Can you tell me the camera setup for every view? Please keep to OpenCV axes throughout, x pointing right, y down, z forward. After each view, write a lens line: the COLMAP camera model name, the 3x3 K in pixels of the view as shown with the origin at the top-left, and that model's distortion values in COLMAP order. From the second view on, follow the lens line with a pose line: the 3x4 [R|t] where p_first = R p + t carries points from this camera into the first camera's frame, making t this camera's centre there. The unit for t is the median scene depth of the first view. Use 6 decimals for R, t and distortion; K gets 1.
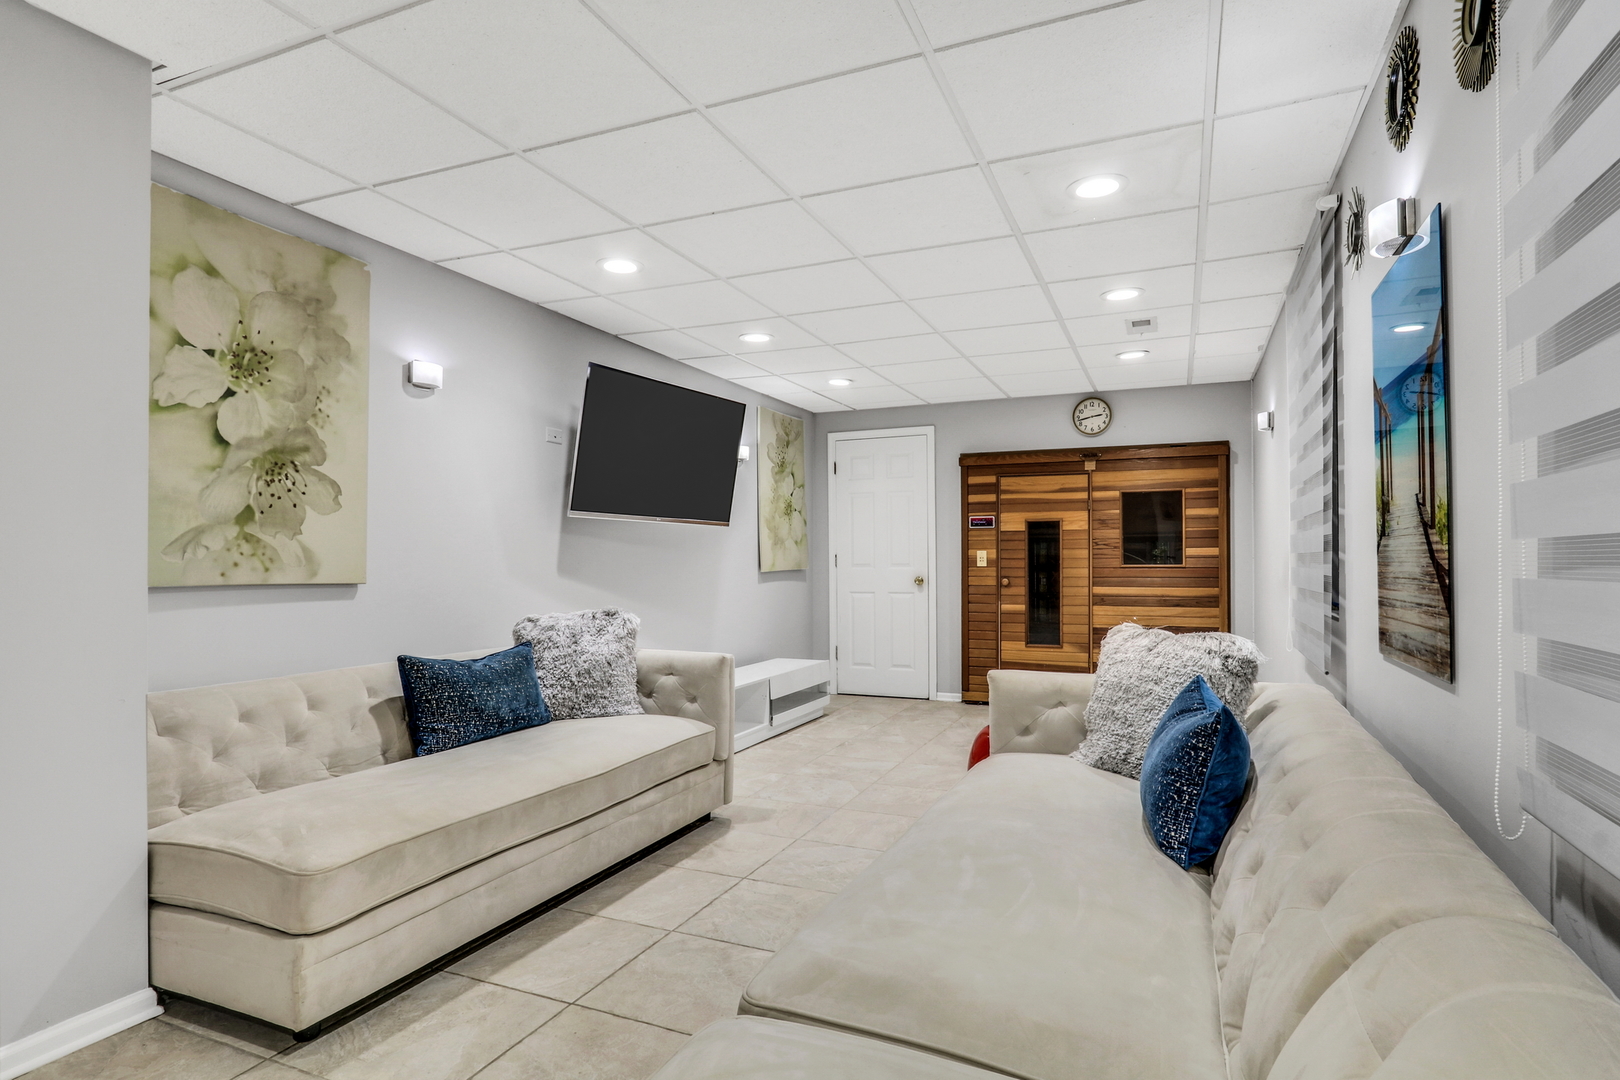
lens RADIAL K [[878.1, 0, 799.2], [0, 878.1, 548.5], [0, 0, 1]] dist [-0.016858, 0.000198]
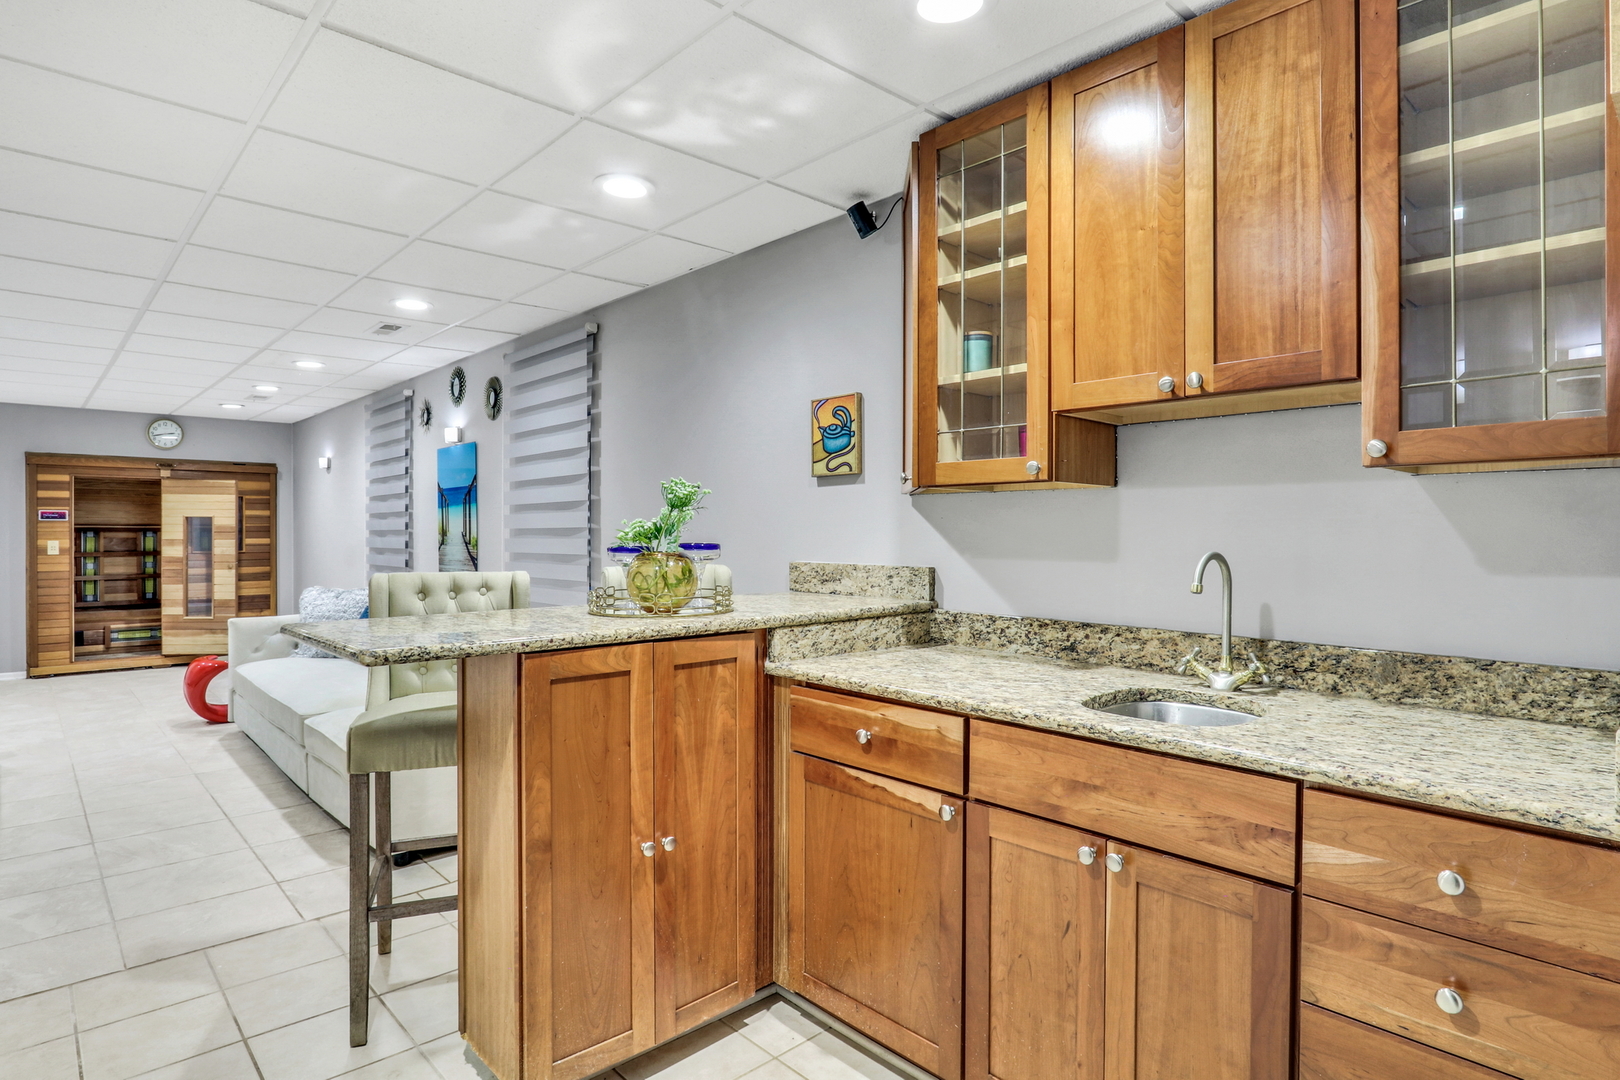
lens RADIAL K [[878.1, 0, 806.4], [0, 878.1, 537.6], [0, 0, 1]] dist [-0.016858, 0.000198]
pose [[0.414753, -0.003887, 0.909926, -0.423296], [-0.011889, 0.999882, 0.009691, -0.024949], [-0.909857, -0.014837, 0.414658, -0.359982]]
